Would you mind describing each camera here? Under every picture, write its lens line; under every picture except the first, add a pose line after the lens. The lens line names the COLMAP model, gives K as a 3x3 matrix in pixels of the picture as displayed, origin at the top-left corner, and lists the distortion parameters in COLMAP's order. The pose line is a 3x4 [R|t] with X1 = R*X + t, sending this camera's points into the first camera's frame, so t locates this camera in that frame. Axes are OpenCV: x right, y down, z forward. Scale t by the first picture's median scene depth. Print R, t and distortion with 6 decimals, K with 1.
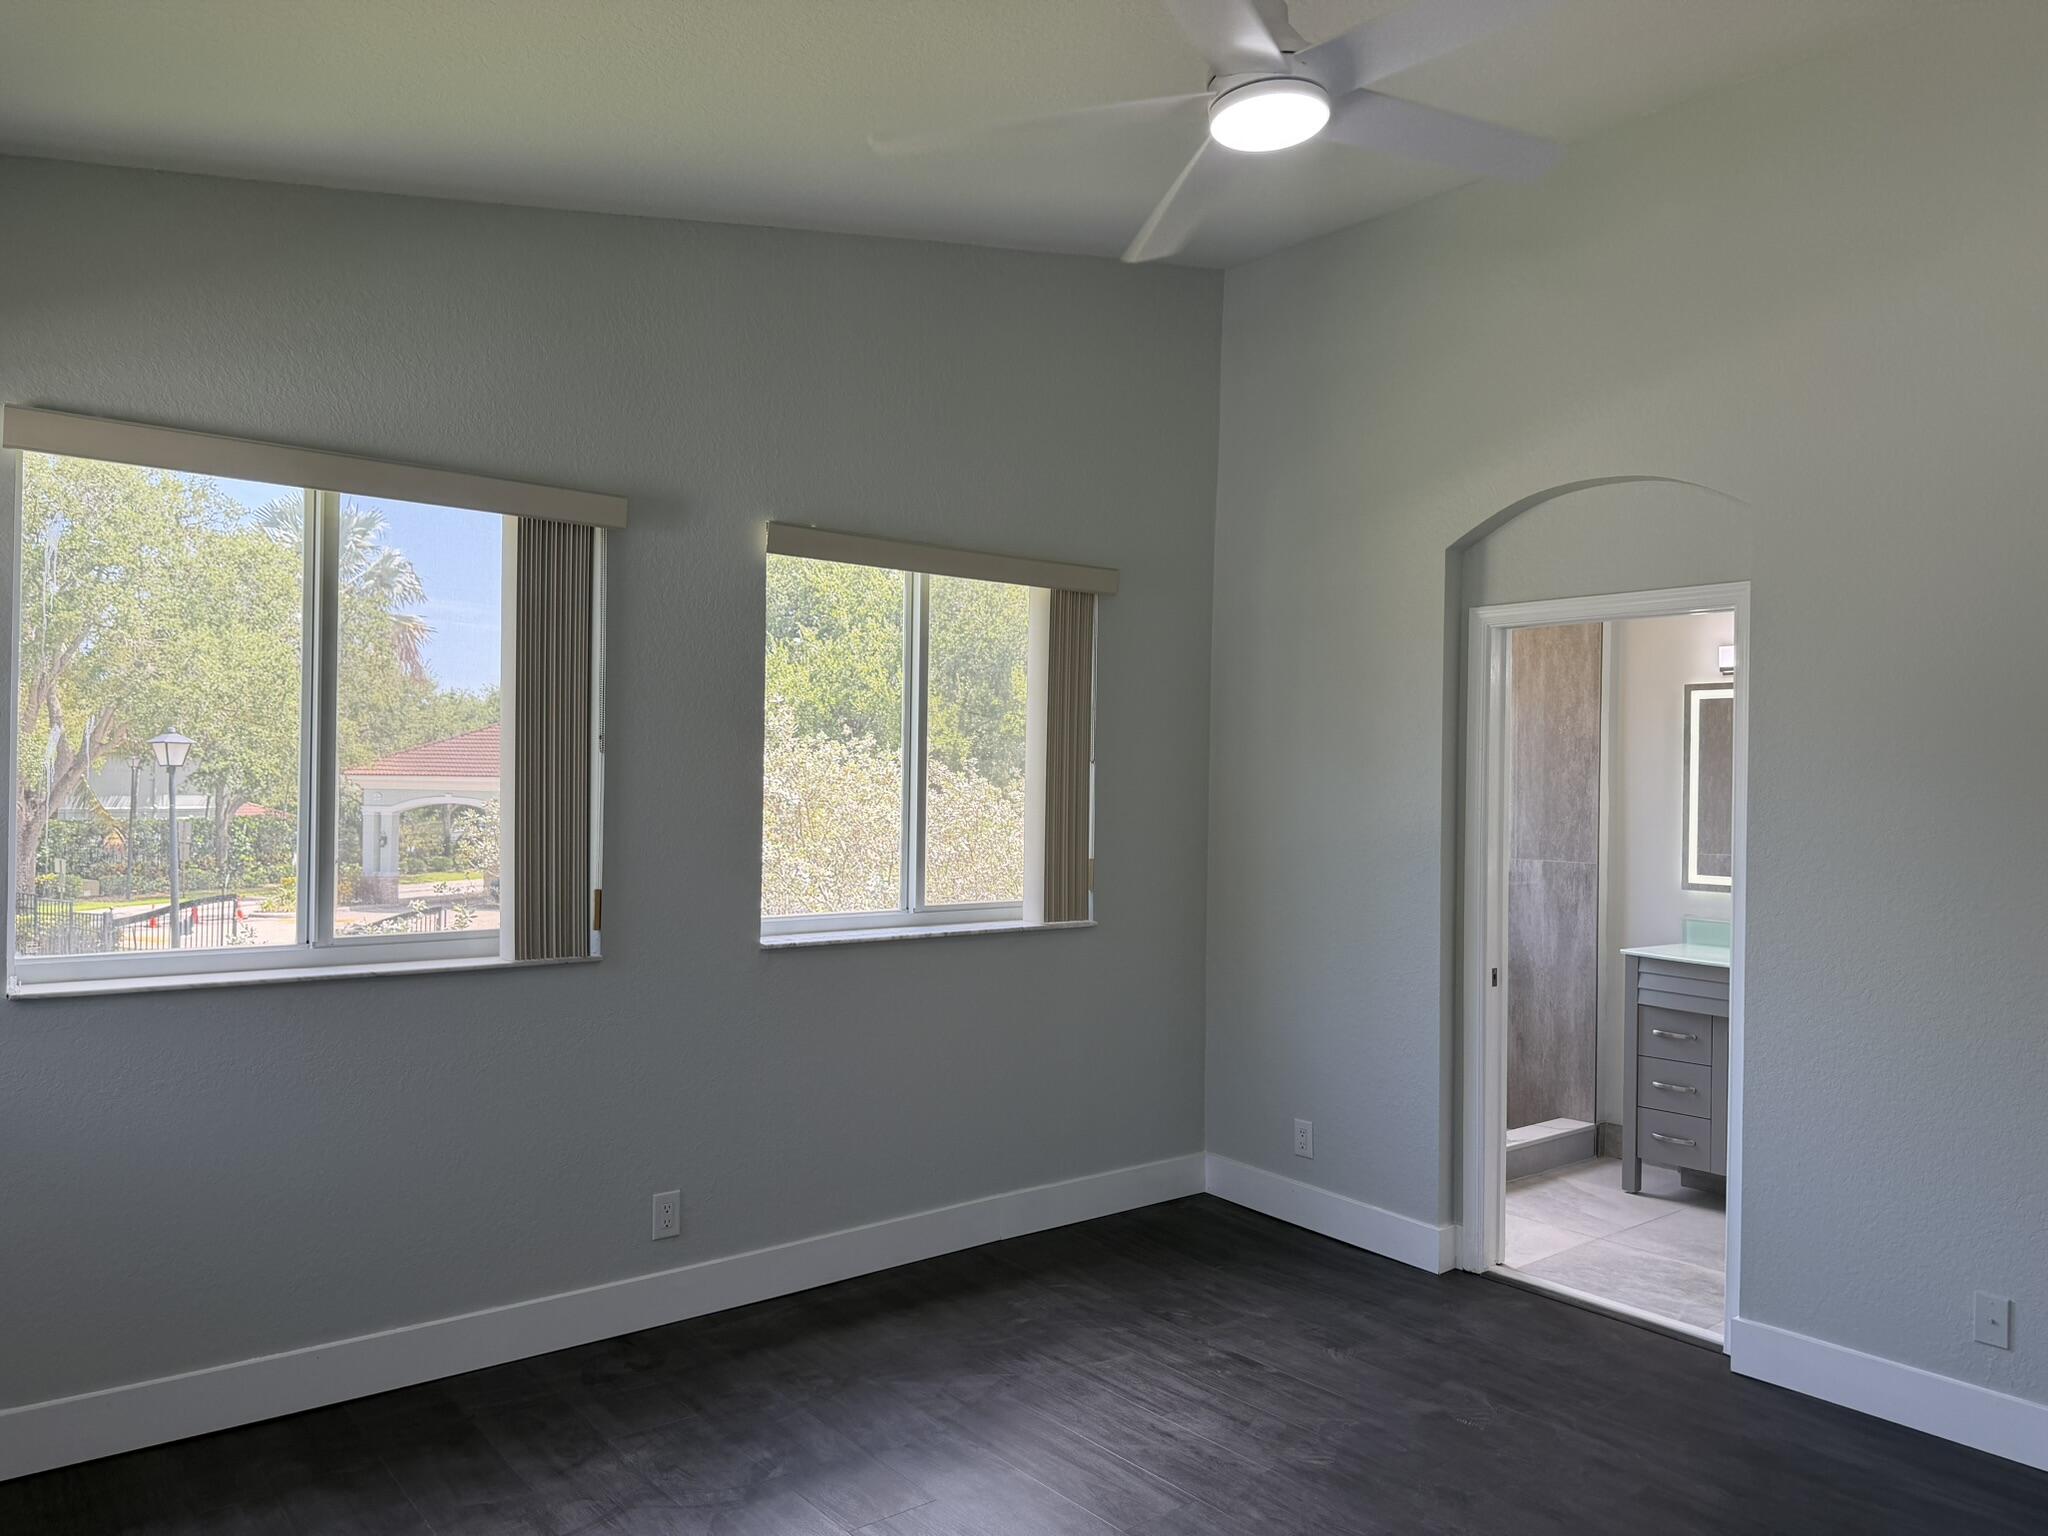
lens RADIAL K [[1472.8, 0, 1024.0], [0, 1472.8, 768.0], [0, 0, 1]] dist [0.131482, -0.146262]
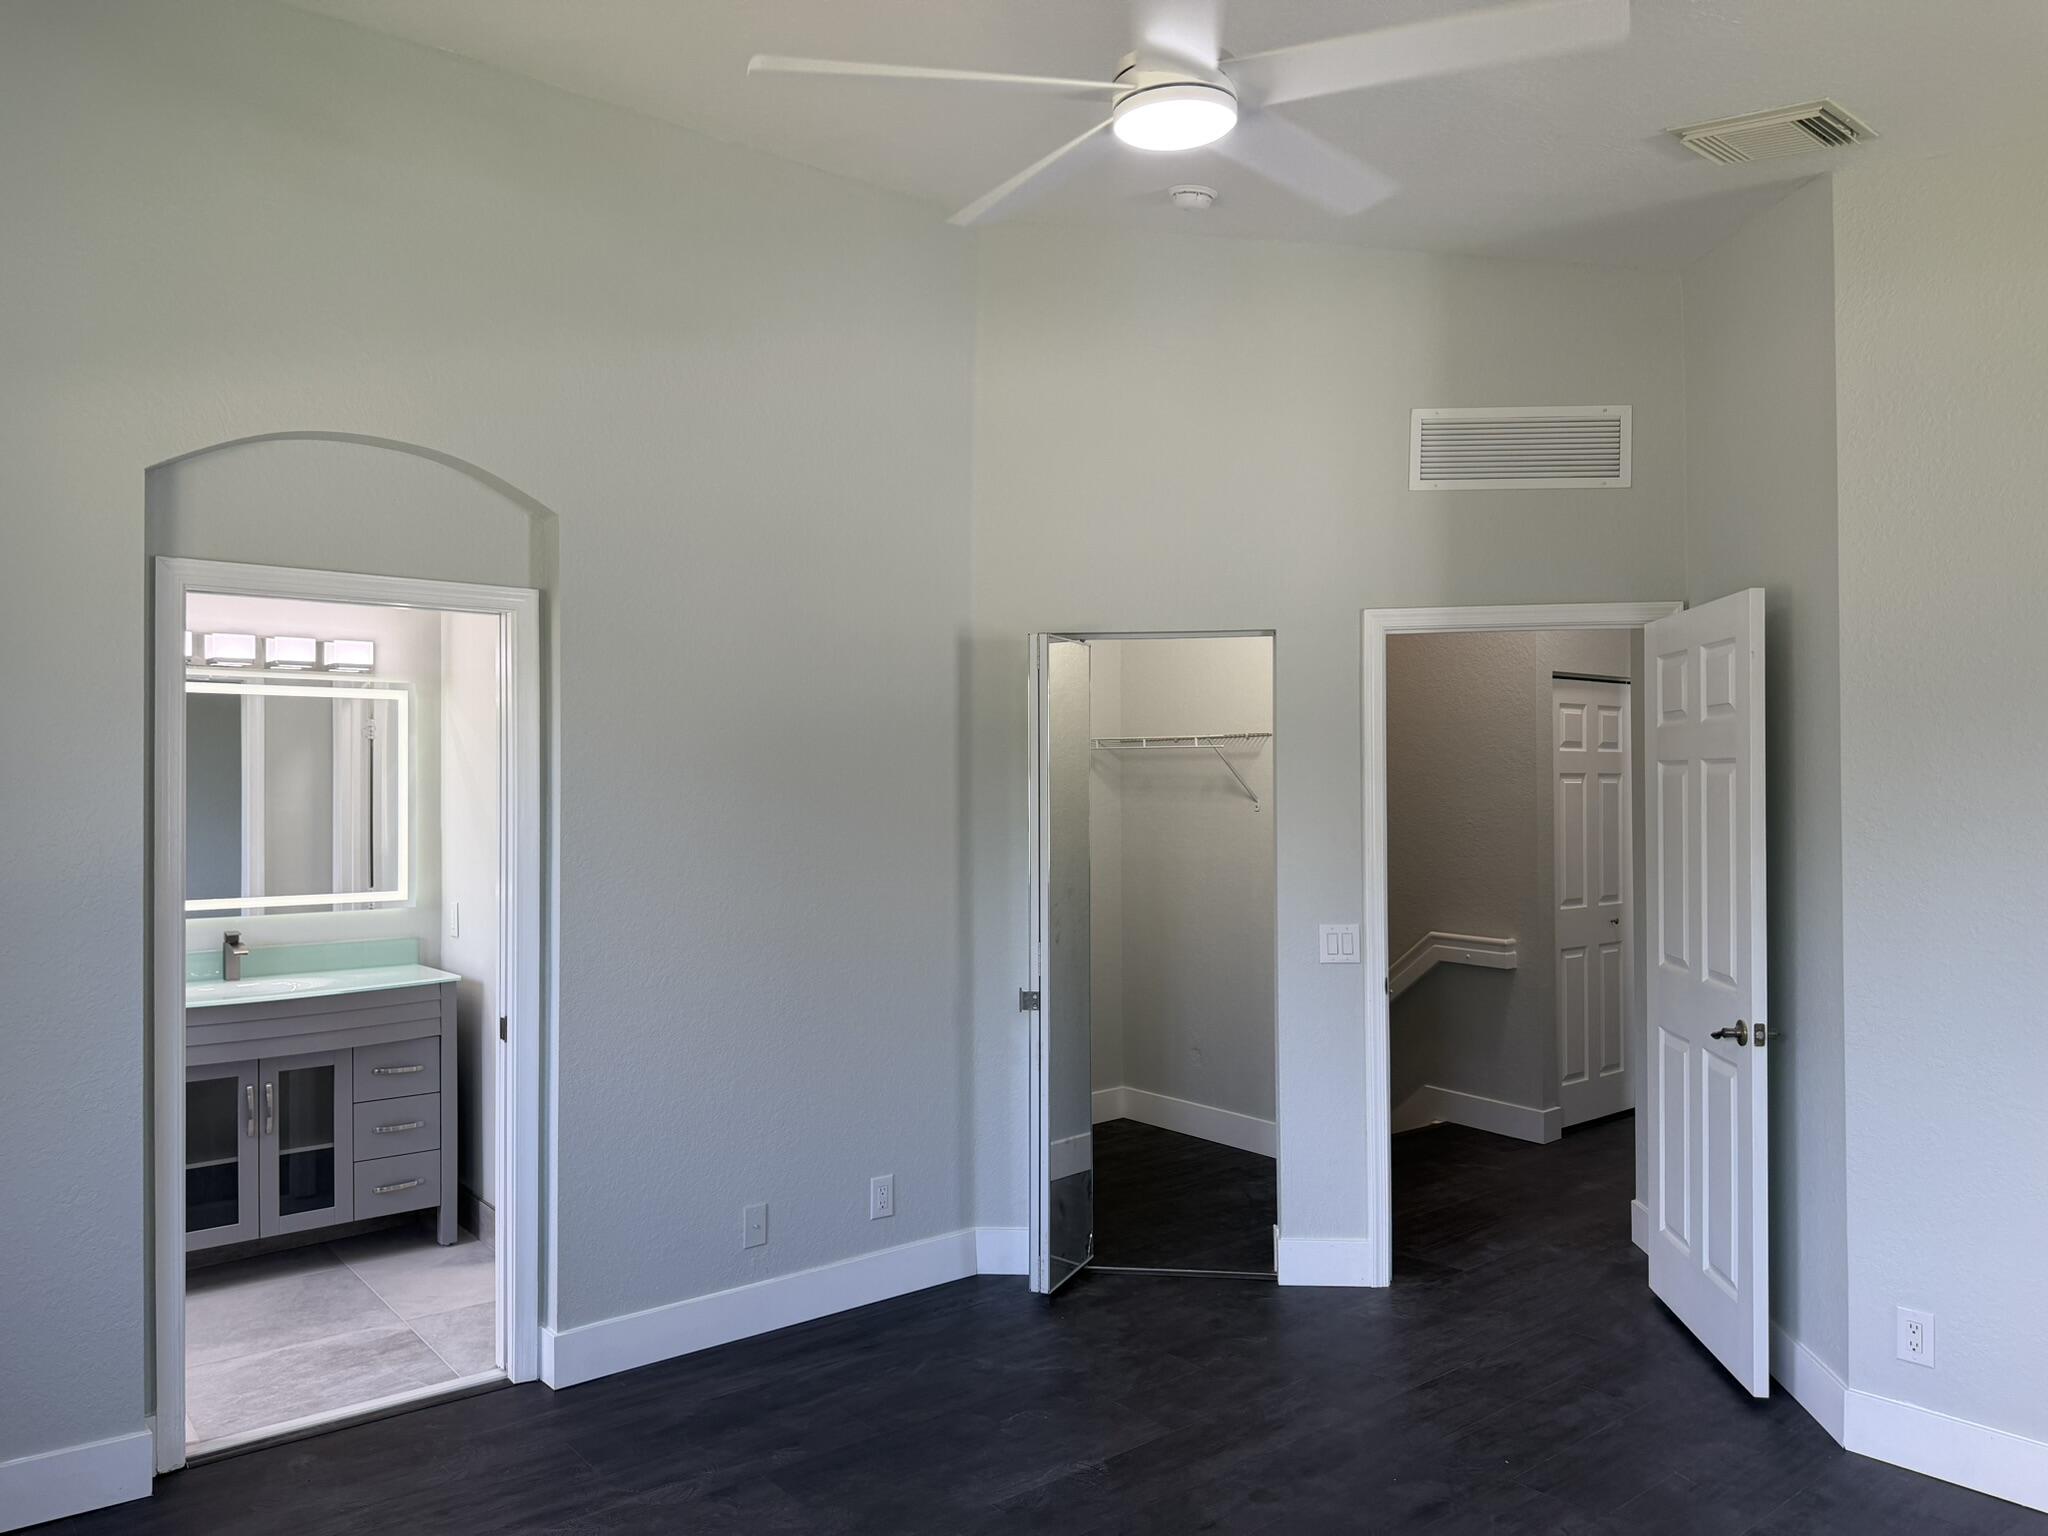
lens RADIAL K [[1472.8, 0, 1024.0], [0, 1472.8, 768.0], [0, 0, 1]] dist [0.131482, -0.146262]
pose [[0.010626, -0.006799, 0.999920, -0.457062], [-0.005325, 0.999962, 0.006856, -0.013981], [-0.999929, -0.005397, 0.010589, 0.614728]]
